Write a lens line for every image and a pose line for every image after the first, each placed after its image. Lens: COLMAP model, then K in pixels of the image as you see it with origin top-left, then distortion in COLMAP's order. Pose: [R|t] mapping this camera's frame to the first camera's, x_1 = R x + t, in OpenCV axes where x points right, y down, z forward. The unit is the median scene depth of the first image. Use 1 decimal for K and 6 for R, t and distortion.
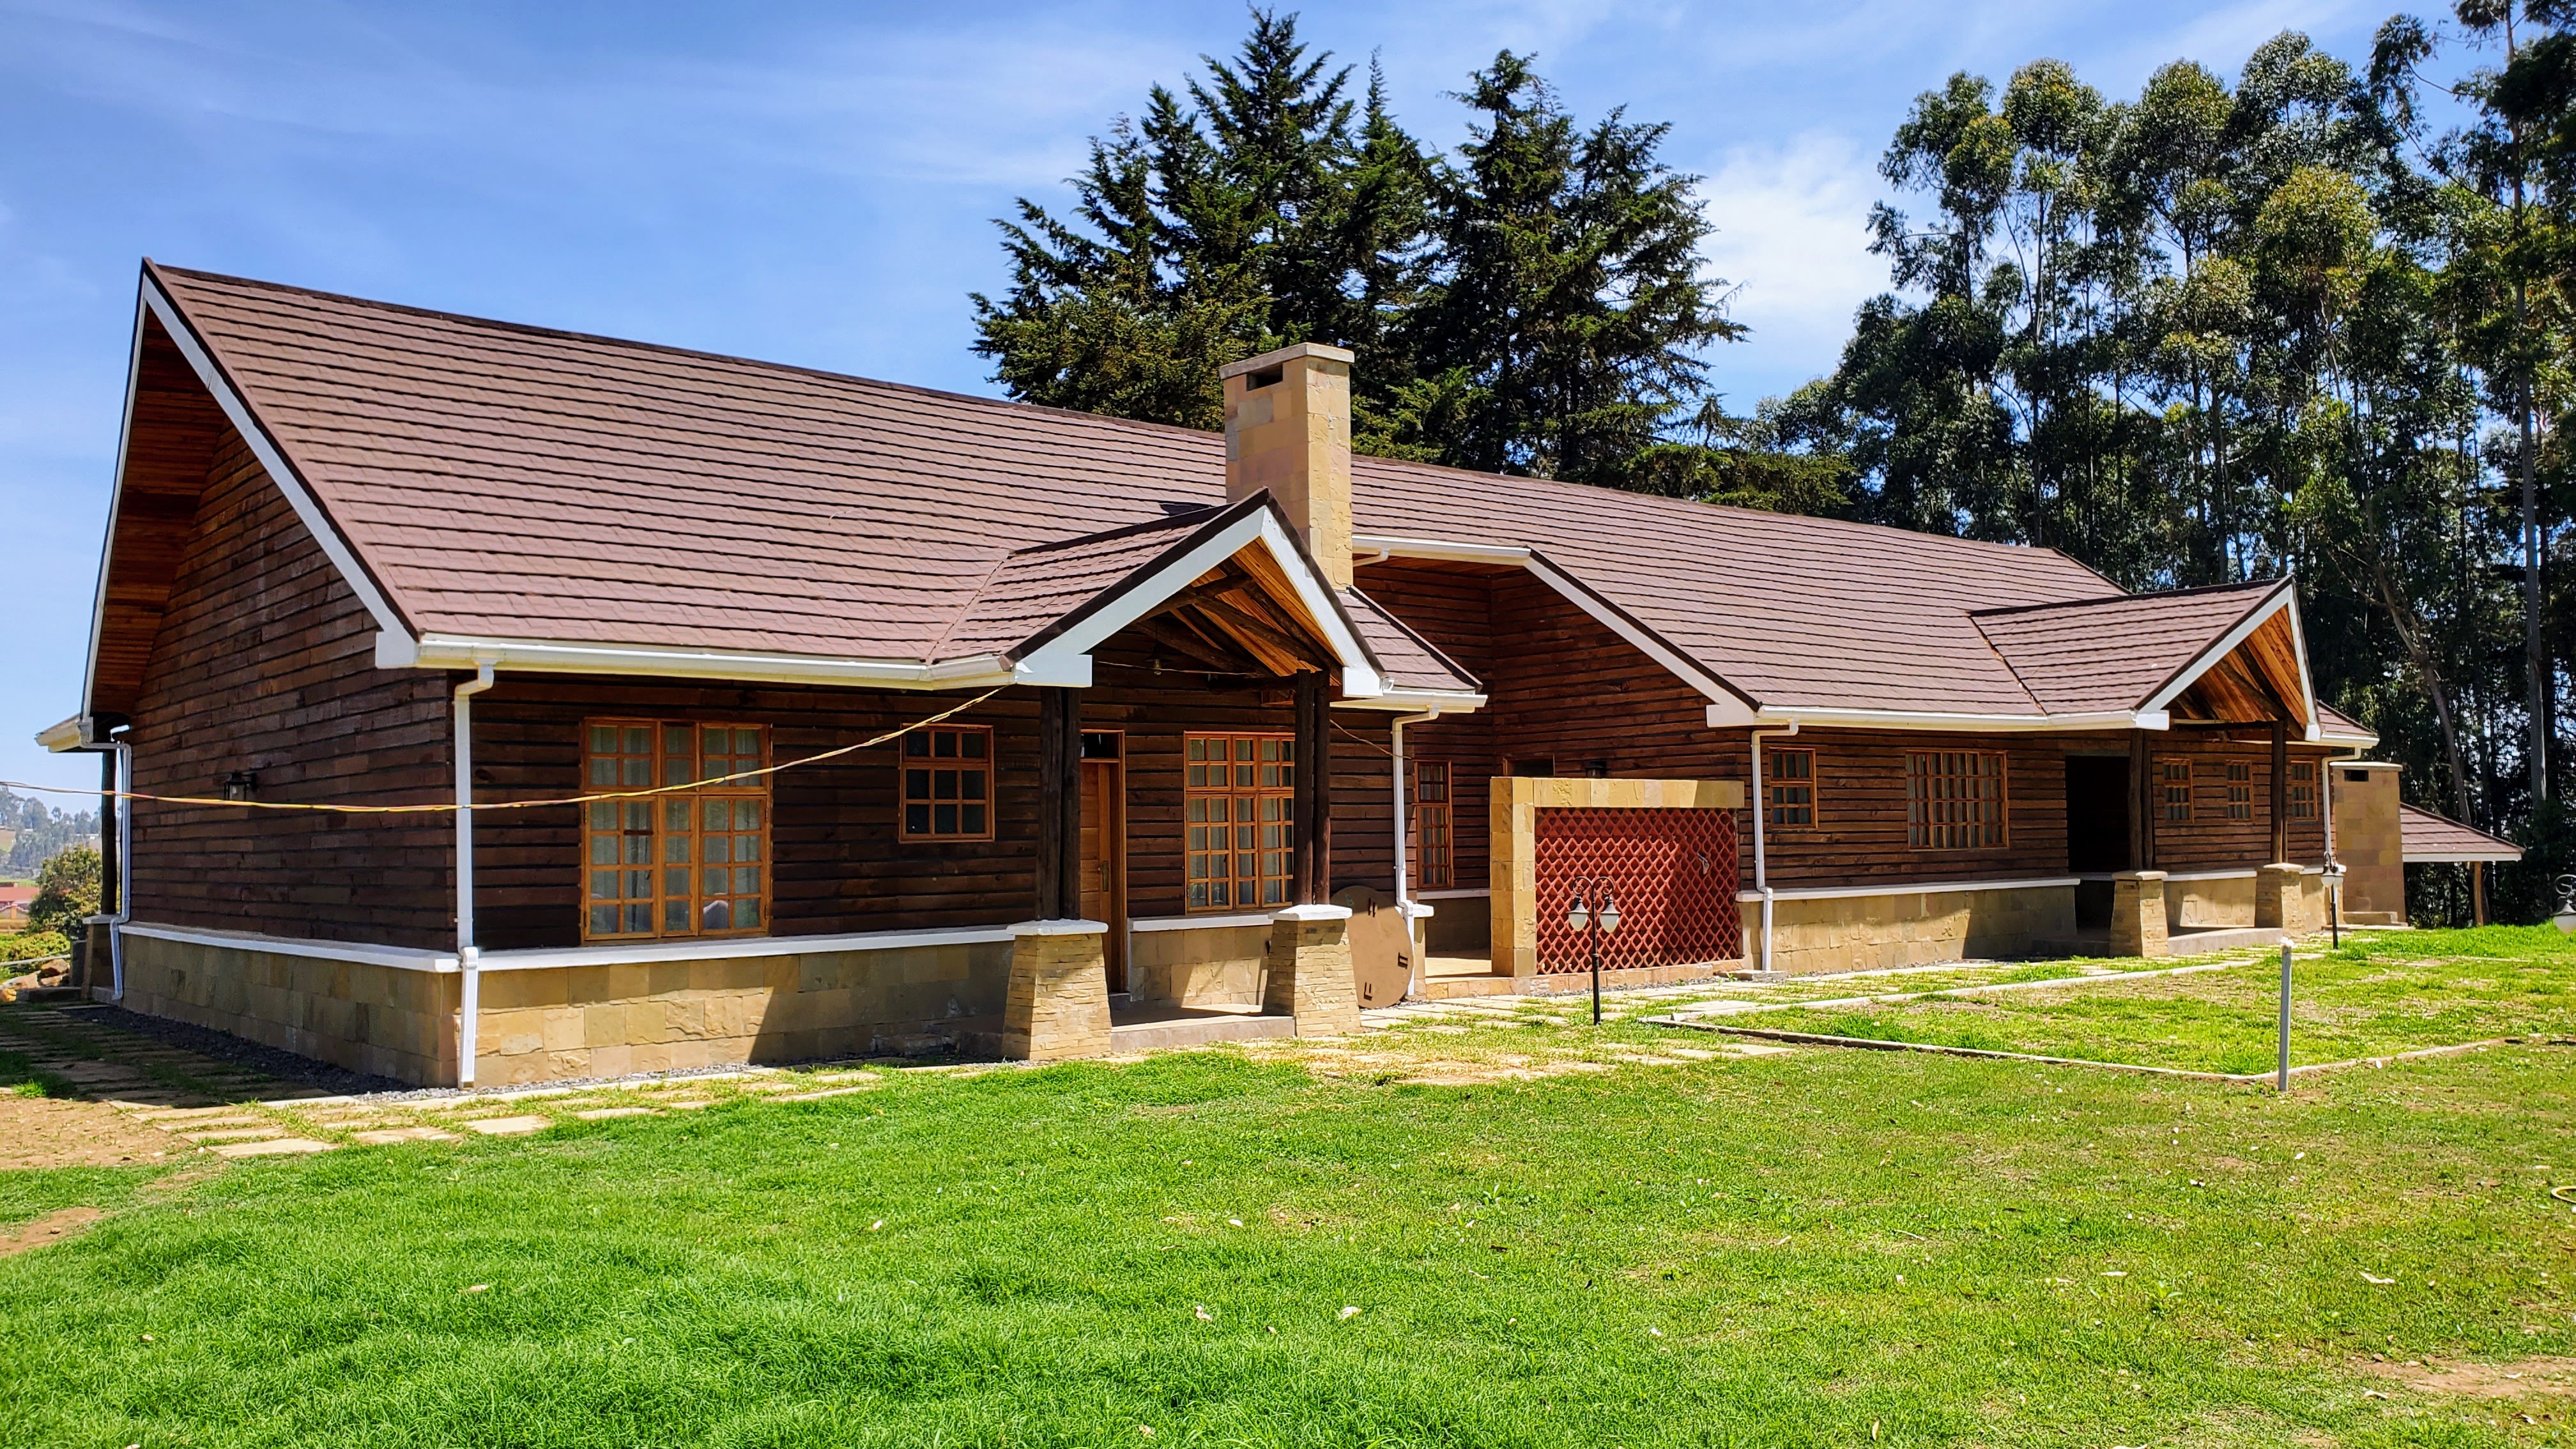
lens RADIAL K [[2023.6, 0, 1259.5], [0, 2023.6, 641.3], [0, 0, 1]] dist [0.029964, -0.042165]
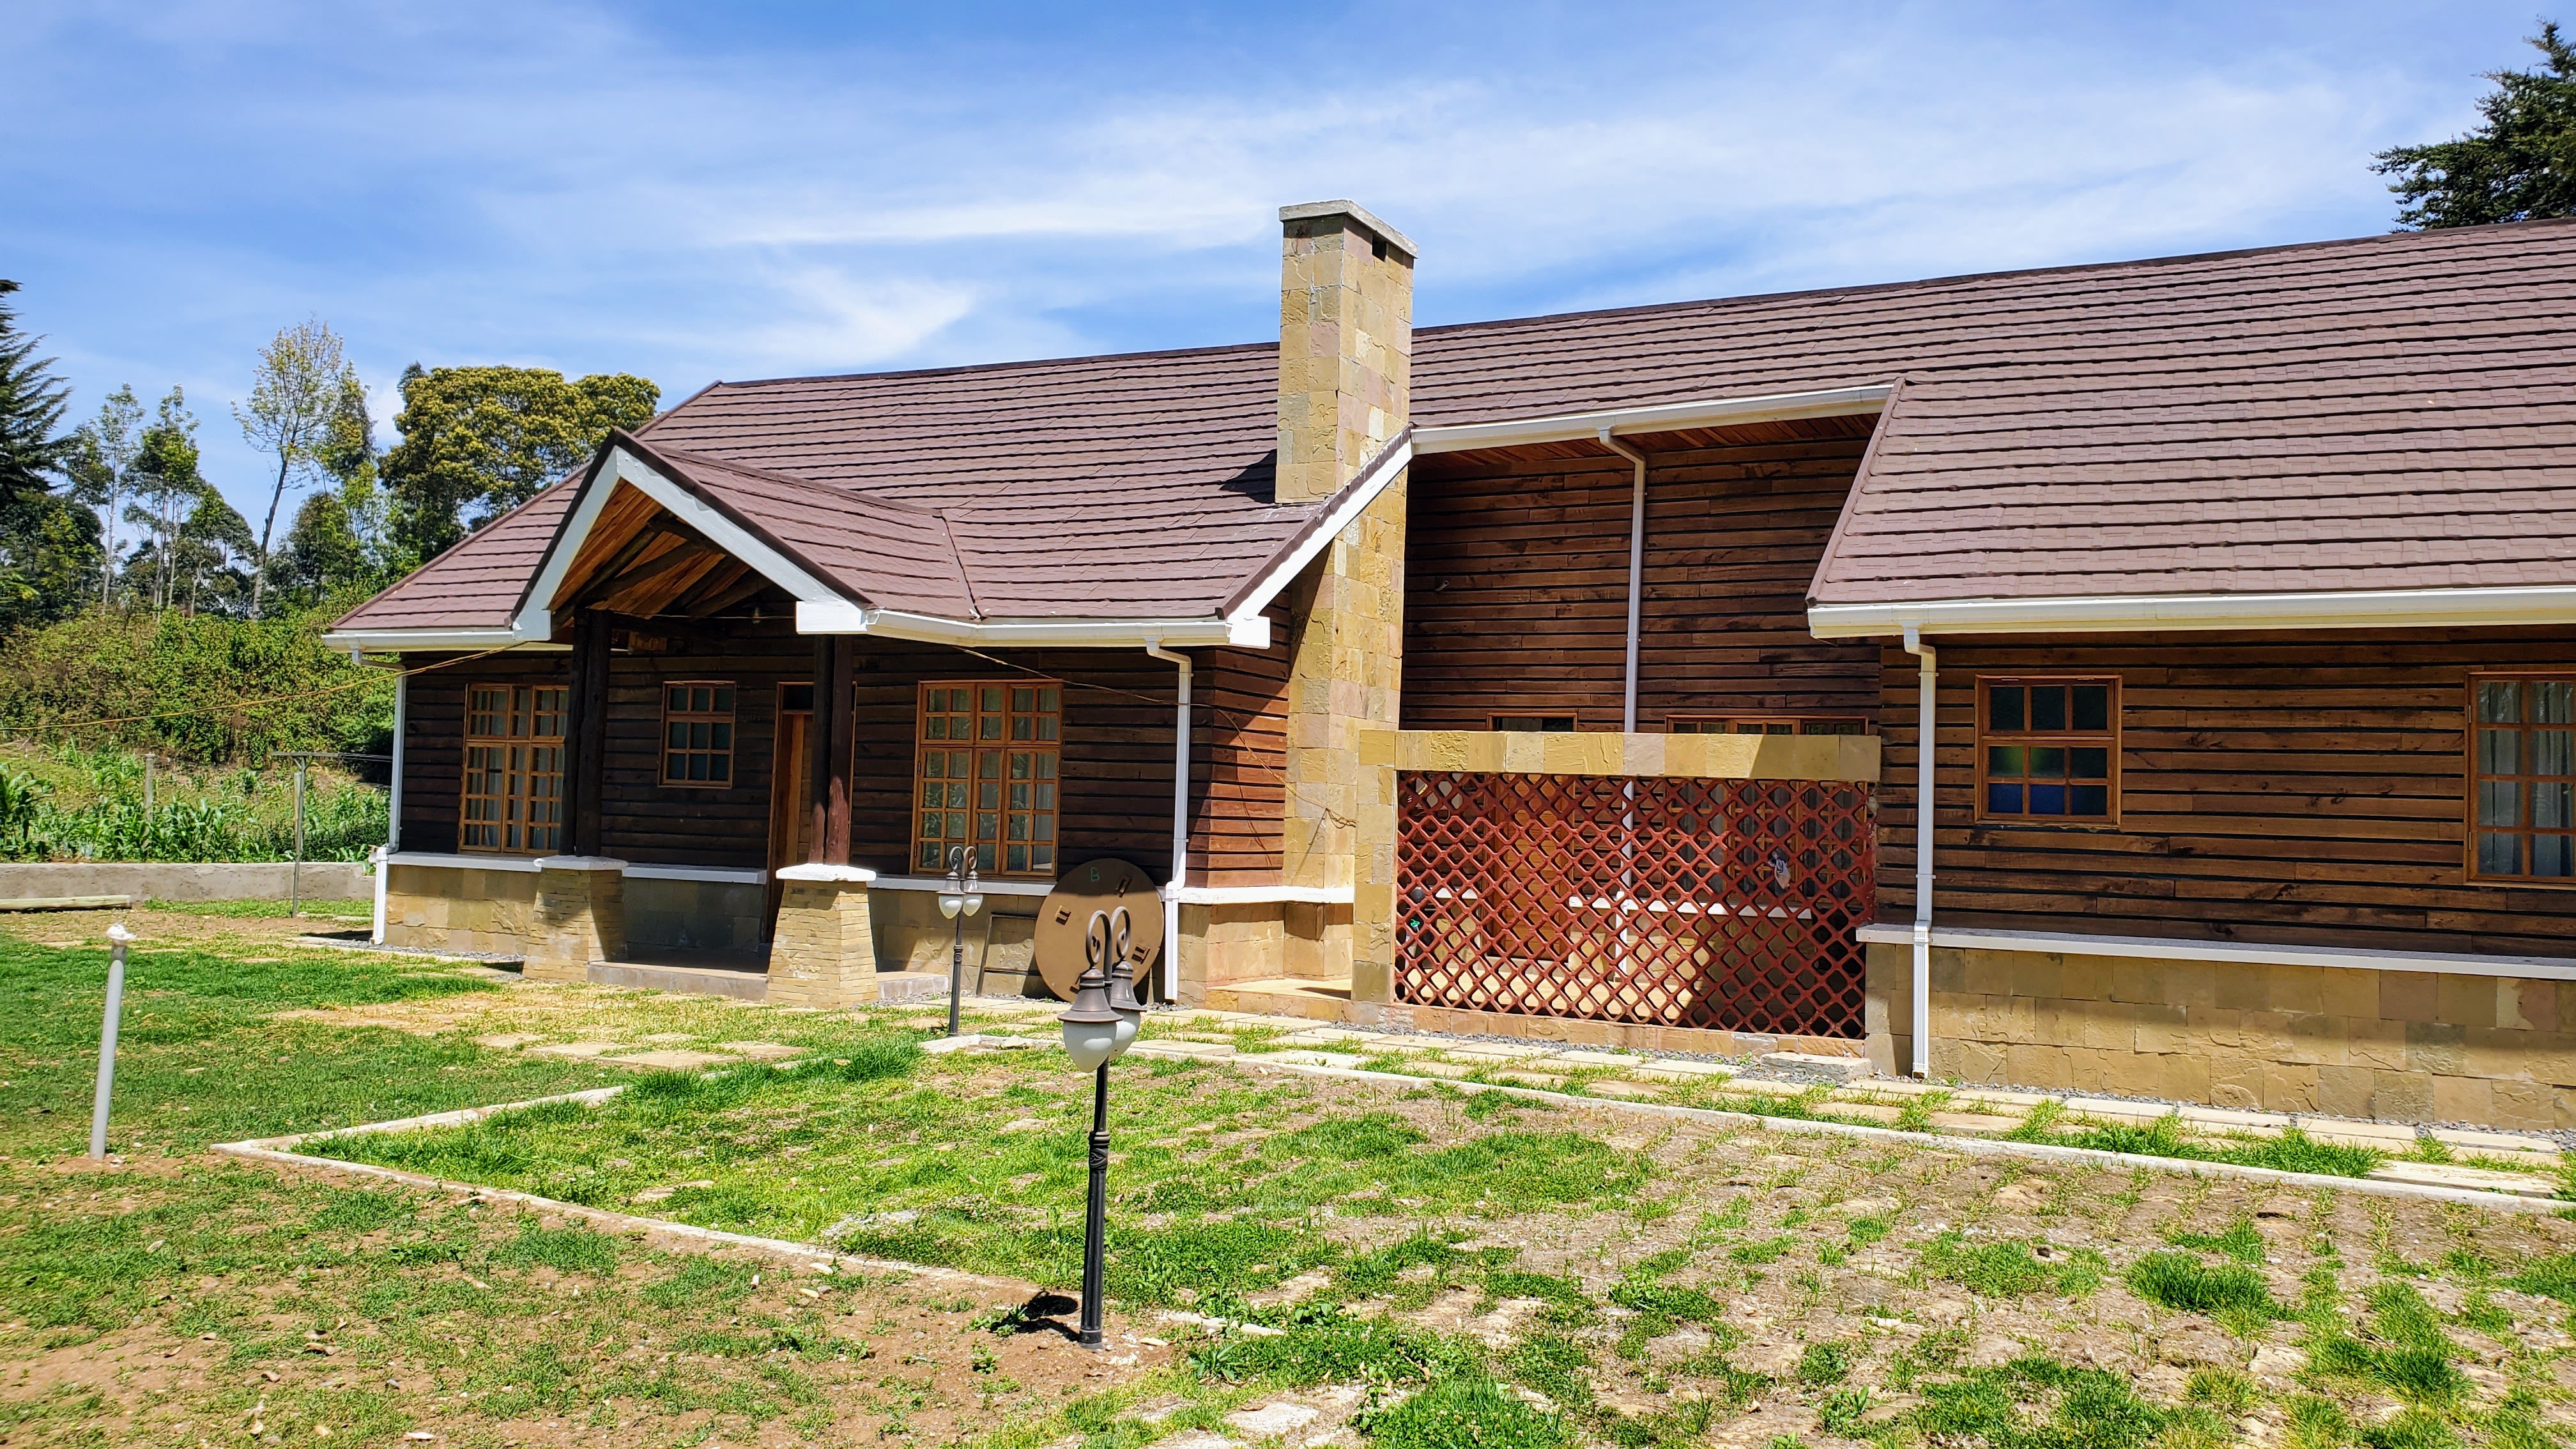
lens RADIAL K [[2023.6, 0, 1270.5], [0, 2023.6, 717.9], [0, 0, 1]] dist [0.029964, -0.042165]
pose [[0.393664, -0.012727, -0.919166, 0.906814], [0.056119, 0.998372, 0.010211, 0.062872], [0.917540, -0.055602, 0.393737, 0.795331]]
